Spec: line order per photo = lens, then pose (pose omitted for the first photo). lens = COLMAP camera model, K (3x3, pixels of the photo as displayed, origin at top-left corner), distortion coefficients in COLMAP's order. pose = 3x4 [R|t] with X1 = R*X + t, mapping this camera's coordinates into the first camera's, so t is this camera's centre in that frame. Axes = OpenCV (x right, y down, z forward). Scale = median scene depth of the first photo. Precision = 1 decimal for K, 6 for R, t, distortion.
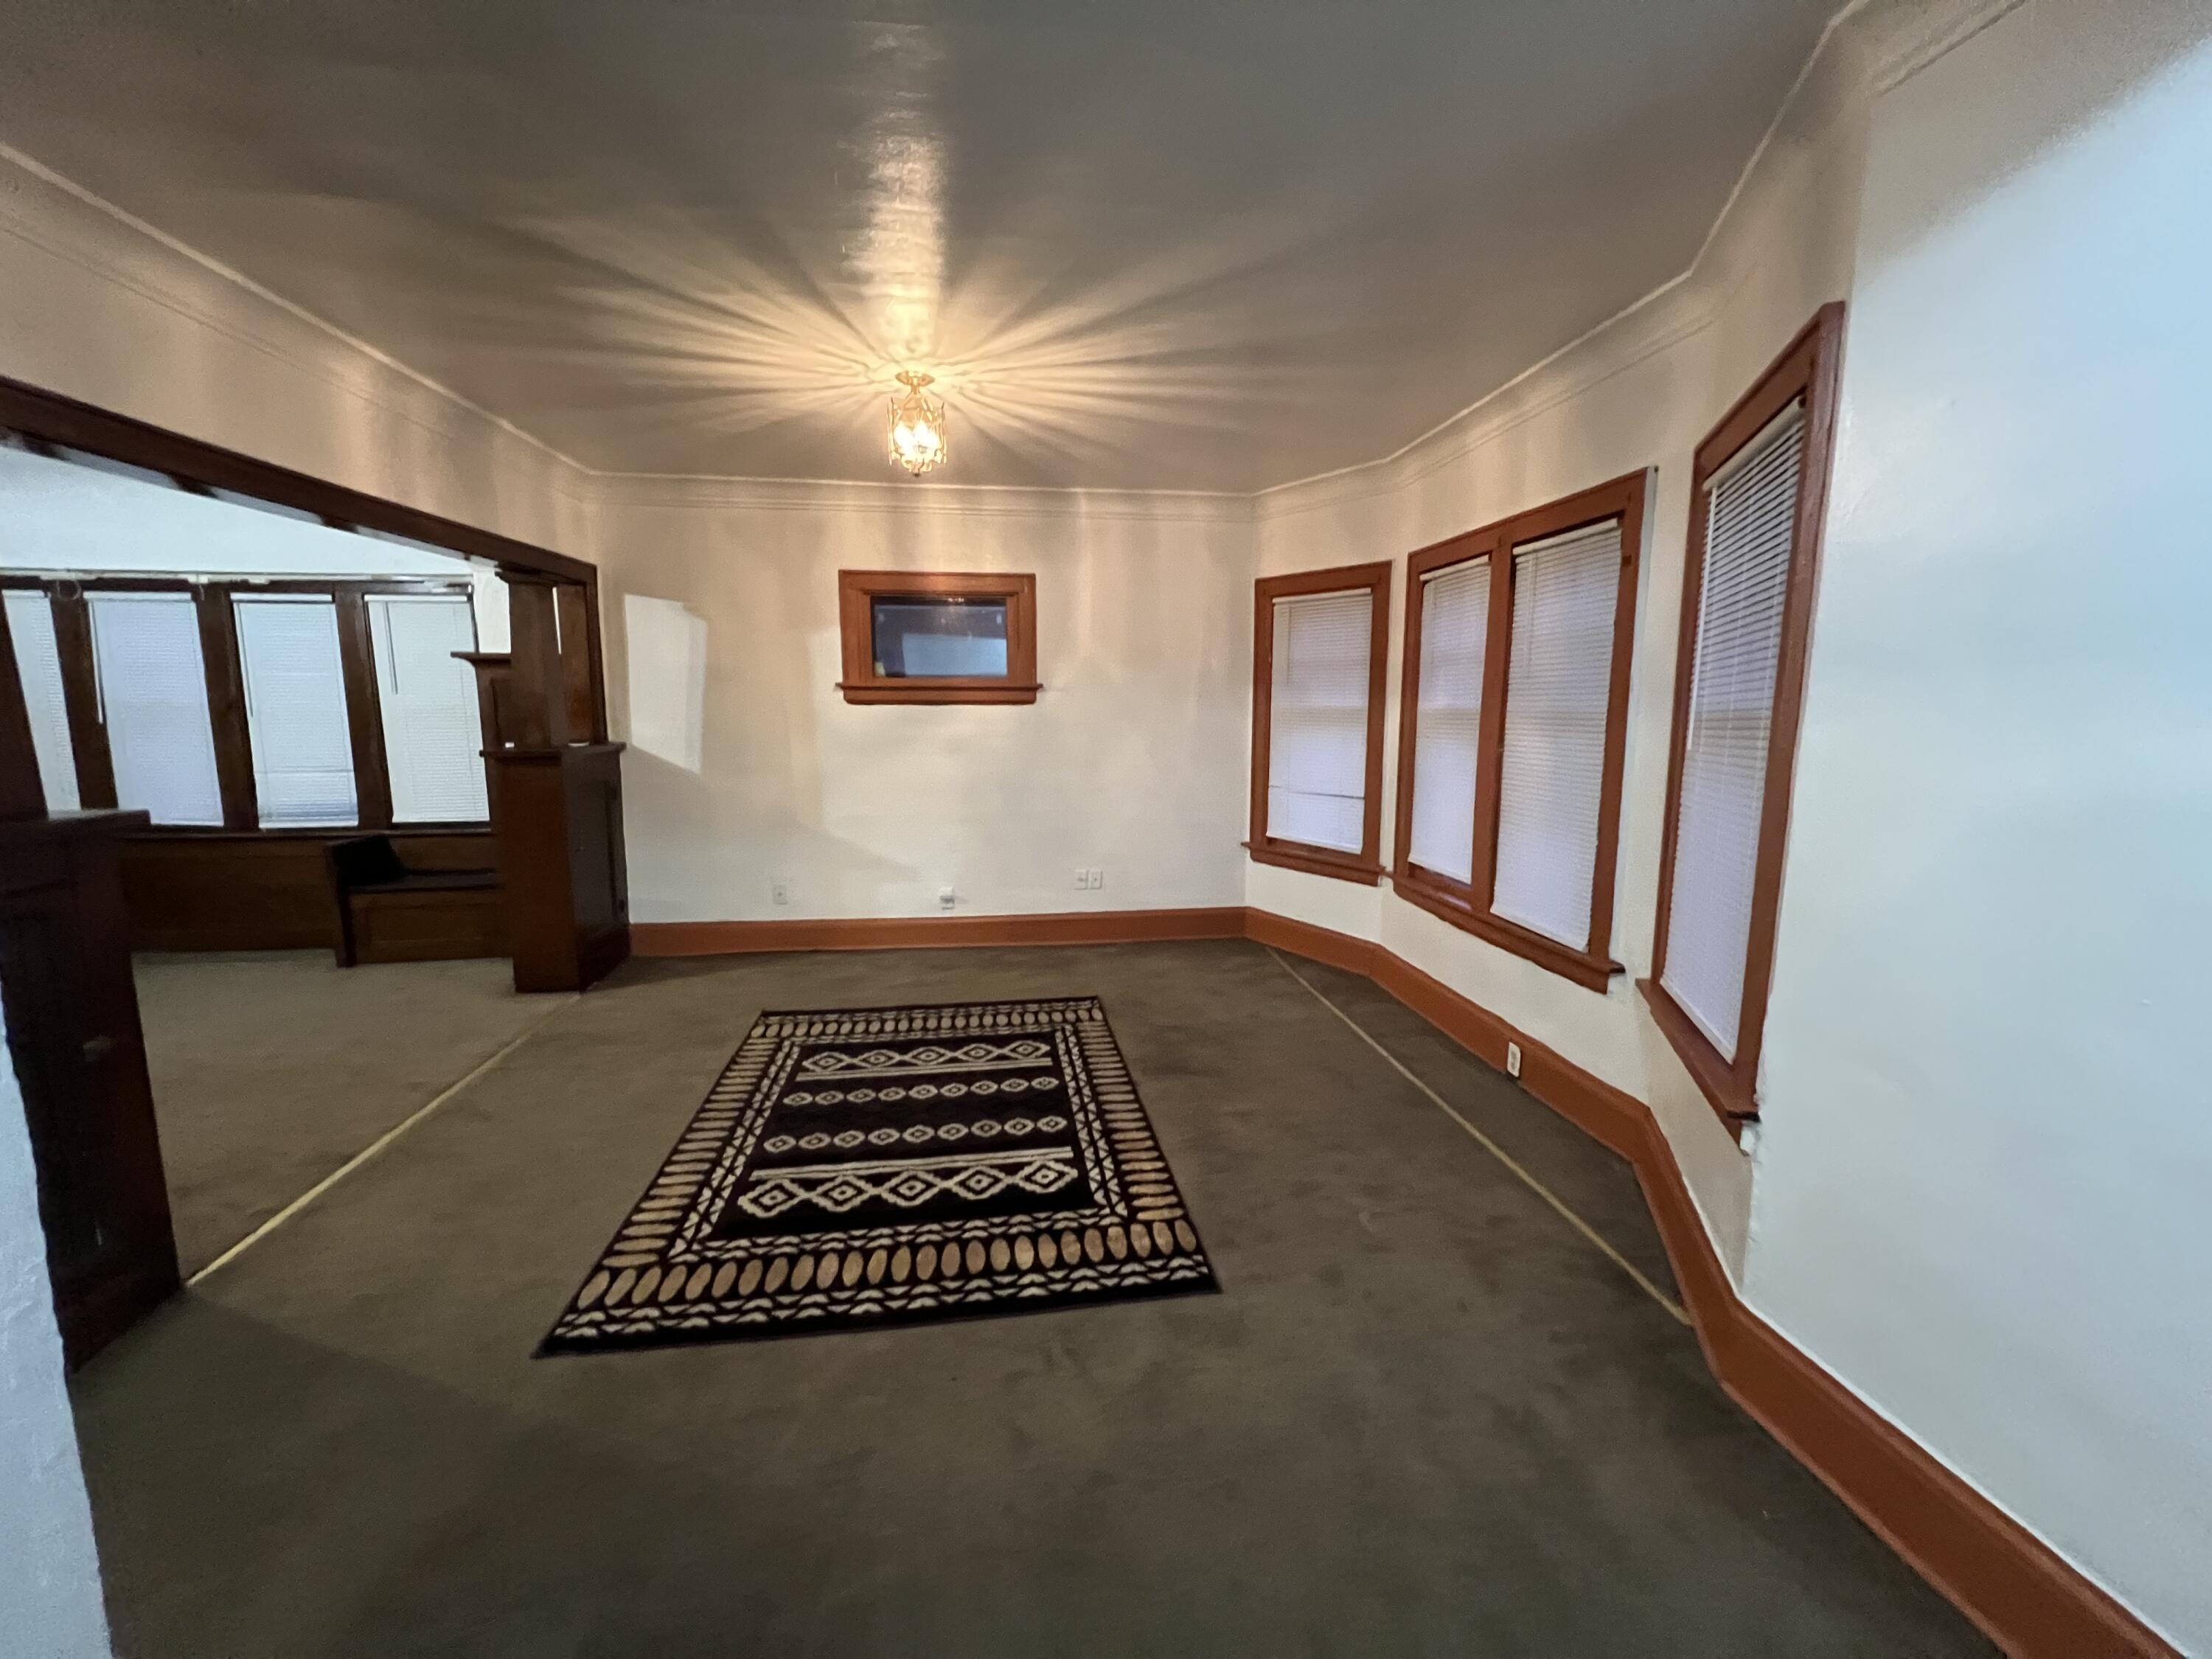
lens RADIAL K [[879.5, 0, 1104.3], [0, 879.5, 832.7], [0, 0, 1]] dist [-0.000420, 0.000567]
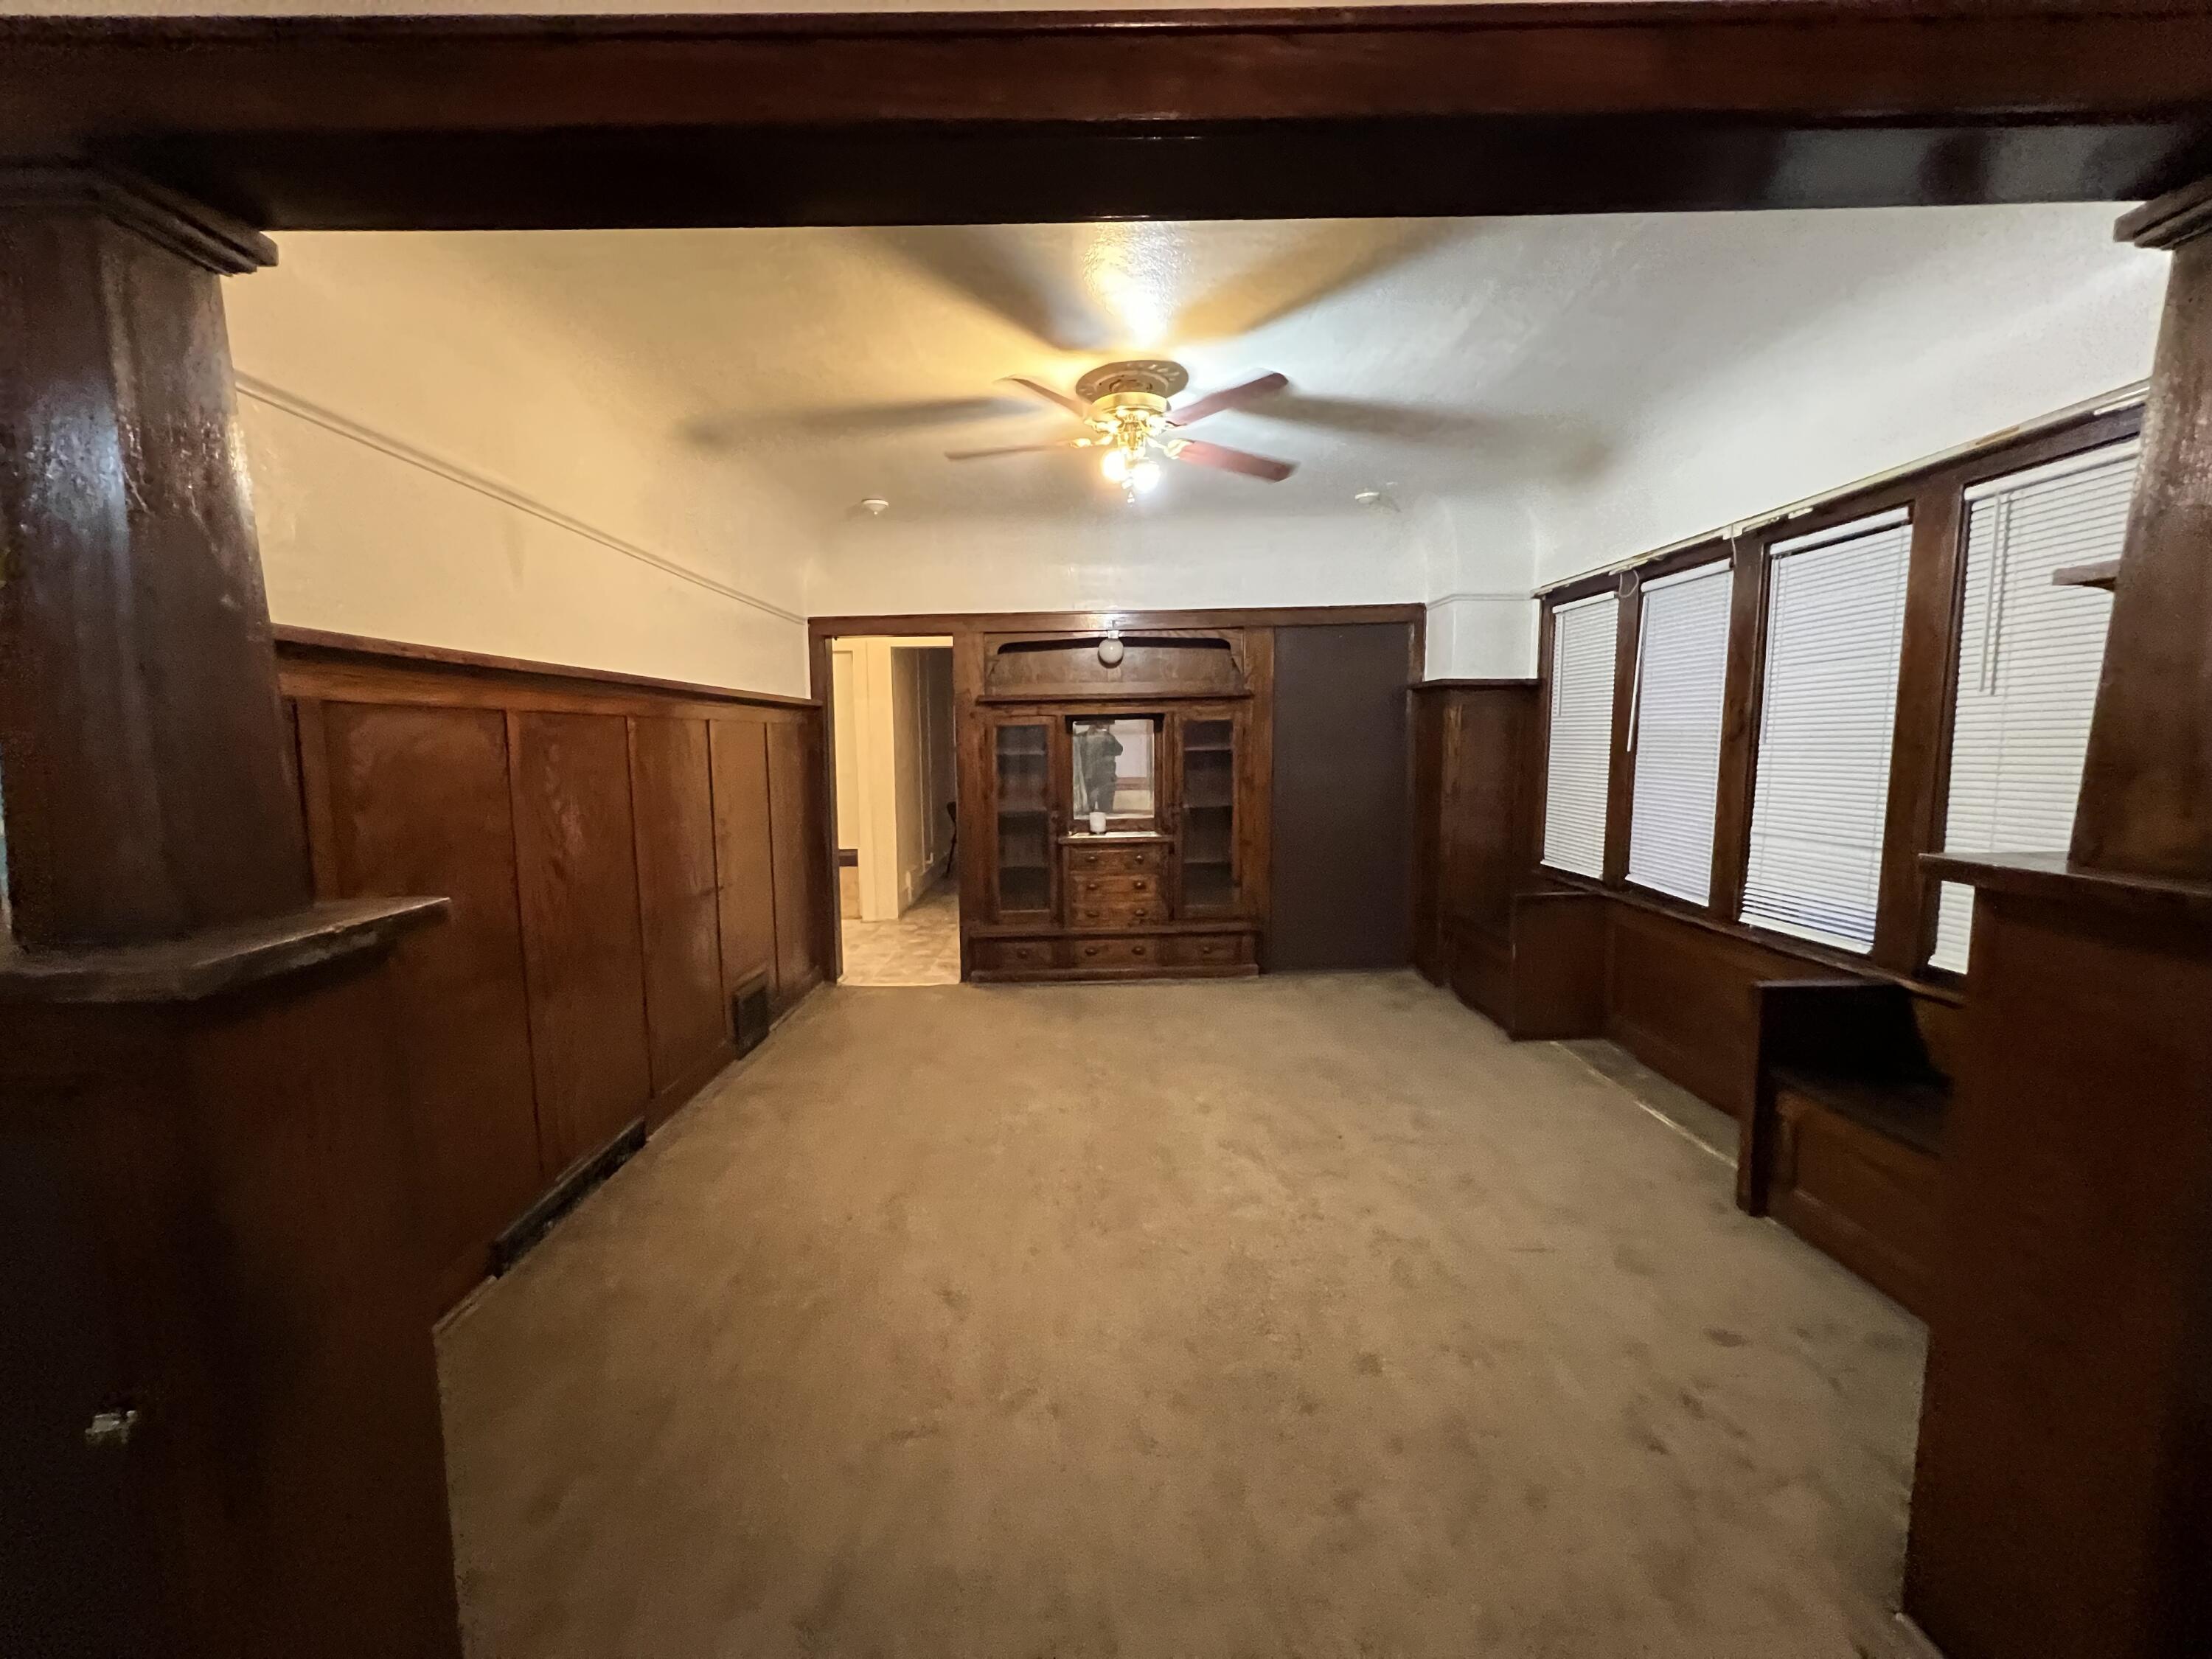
lens RADIAL K [[879.5, 0, 1107.8], [0, 879.5, 830.9], [0, 0, 1]] dist [-0.000420, 0.000567]
pose [[-0.112442, 0.105244, -0.988069, -0.527461], [-0.135018, 0.983534, 0.120126, -0.146334], [0.984442, 0.146914, -0.096381, 1.068681]]
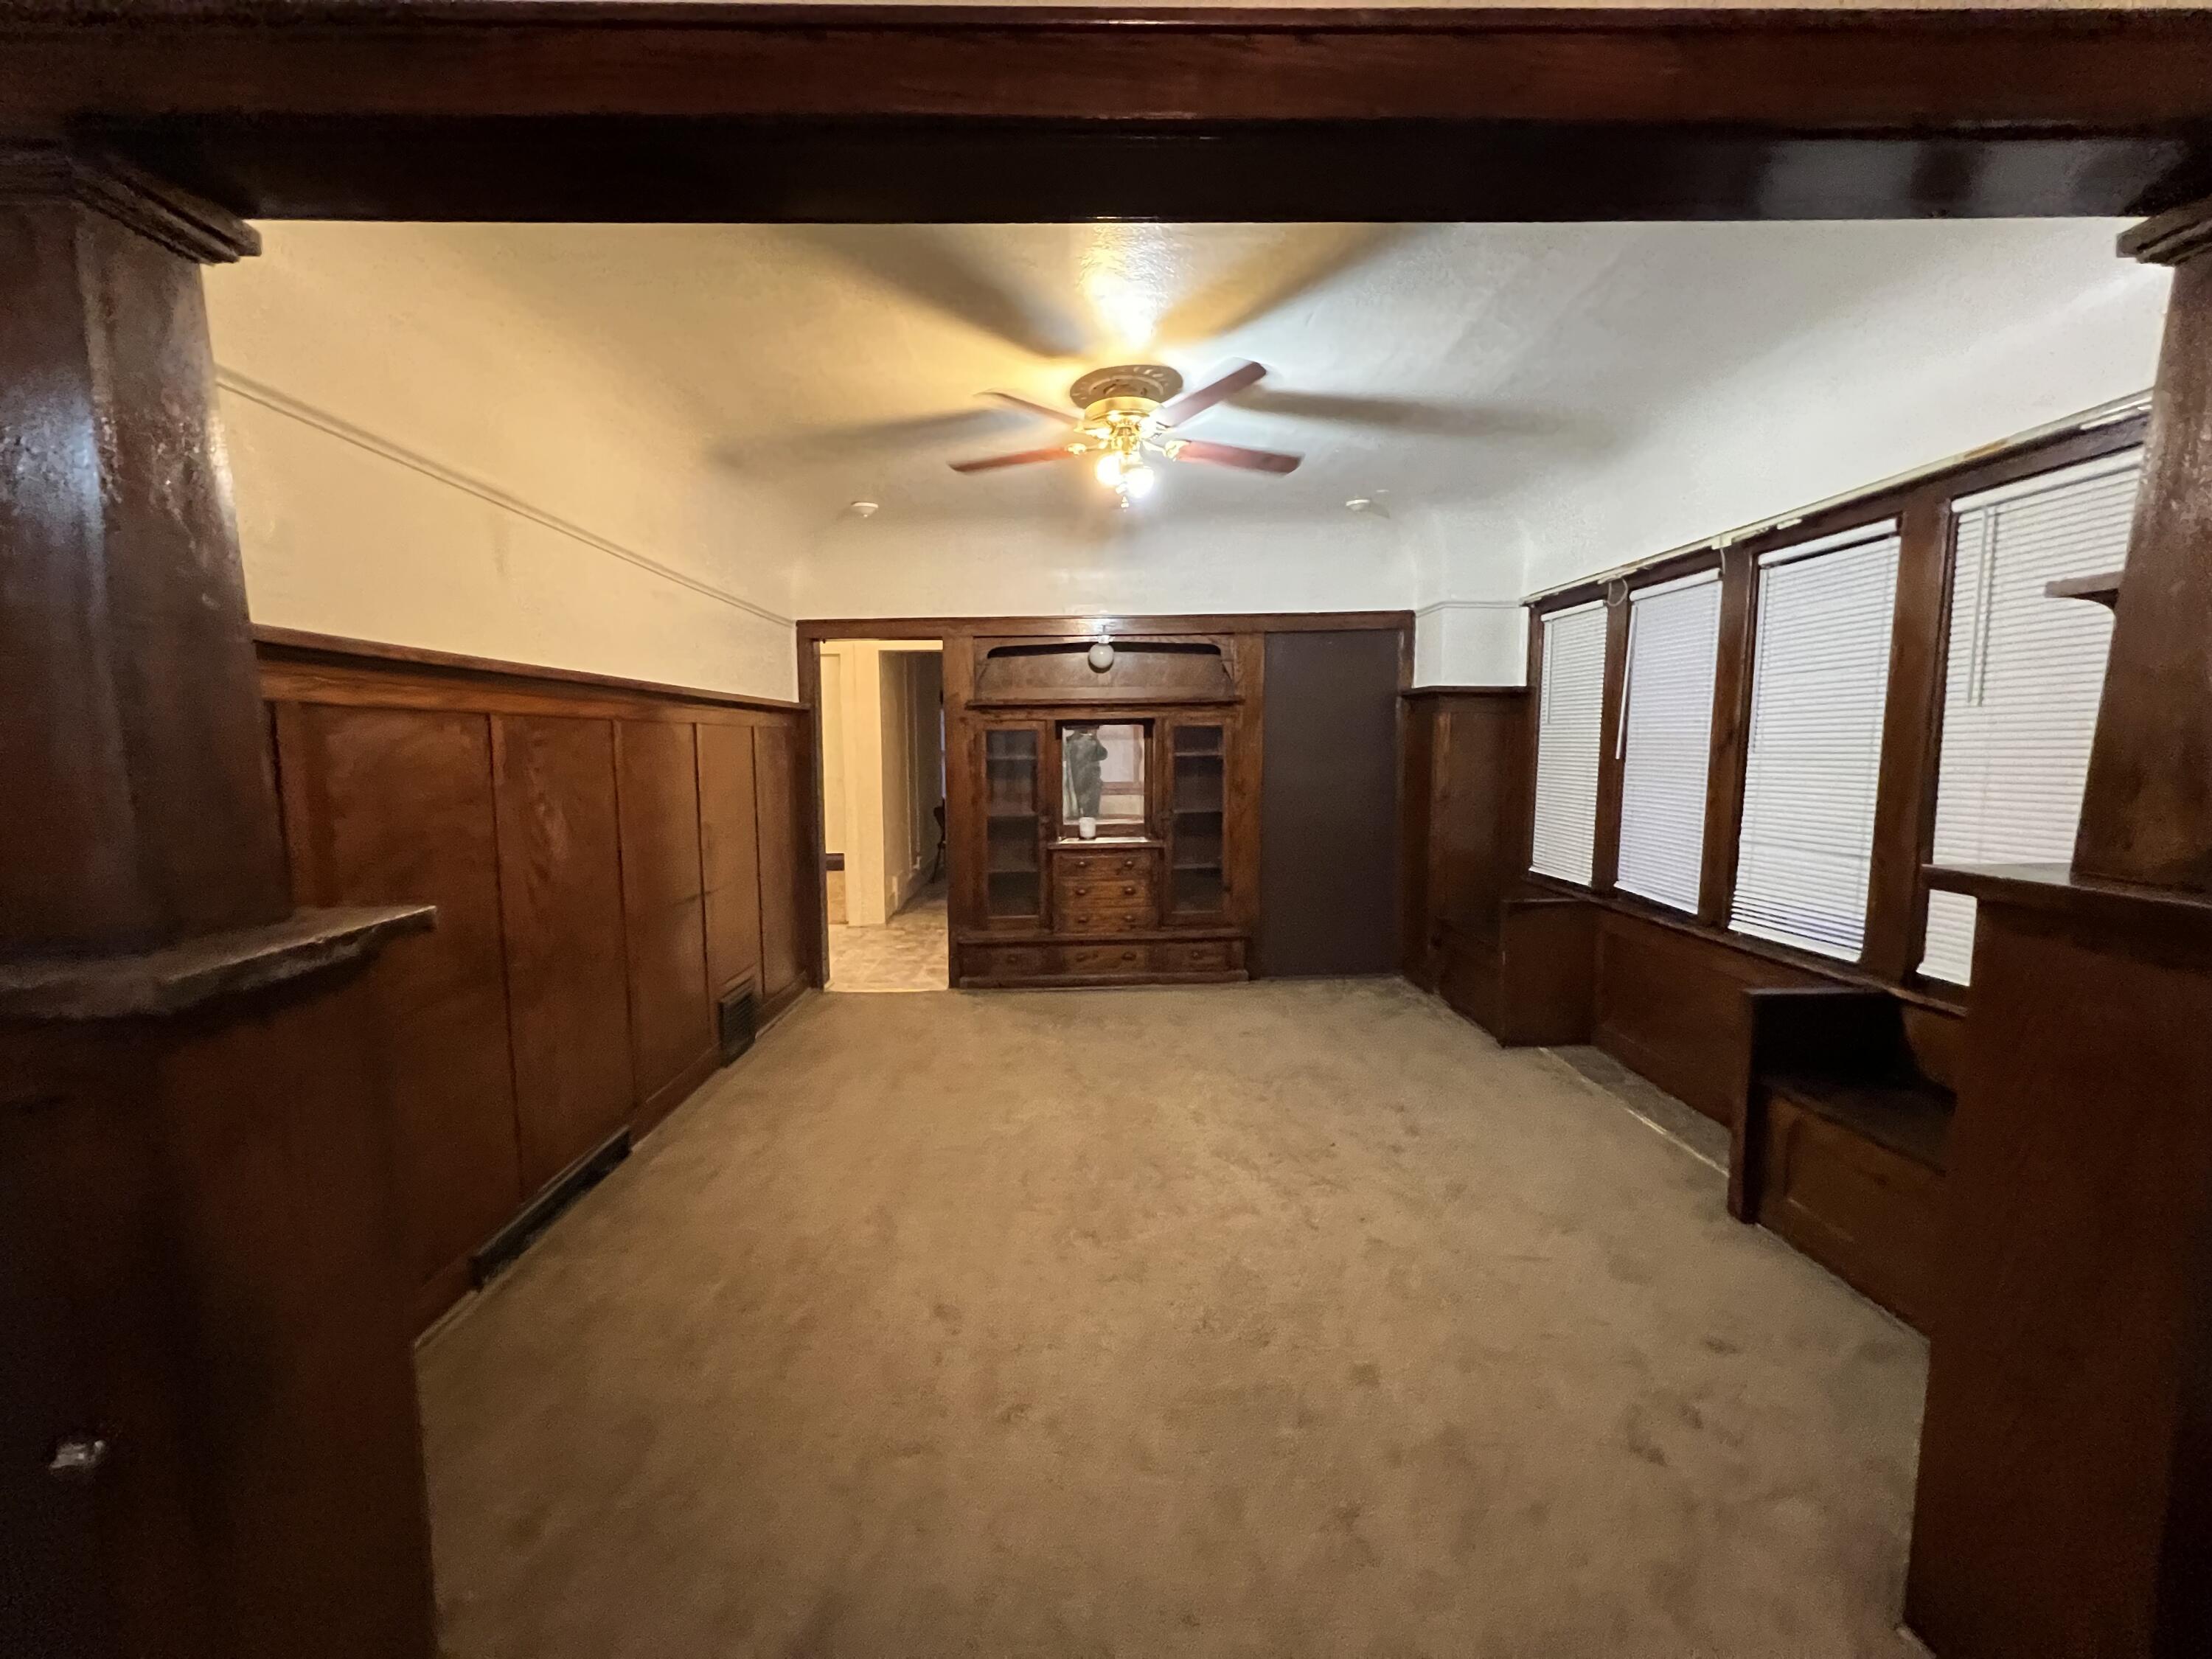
lens RADIAL K [[879.5, 0, 1106.9], [0, 879.5, 830.7], [0, 0, 1]] dist [-0.000420, 0.000567]
pose [[-0.096658, 0.099886, -0.990293, -0.533025], [-0.139748, 0.983734, 0.112864, -0.146441], [0.985458, 0.149301, -0.081127, 1.058594]]
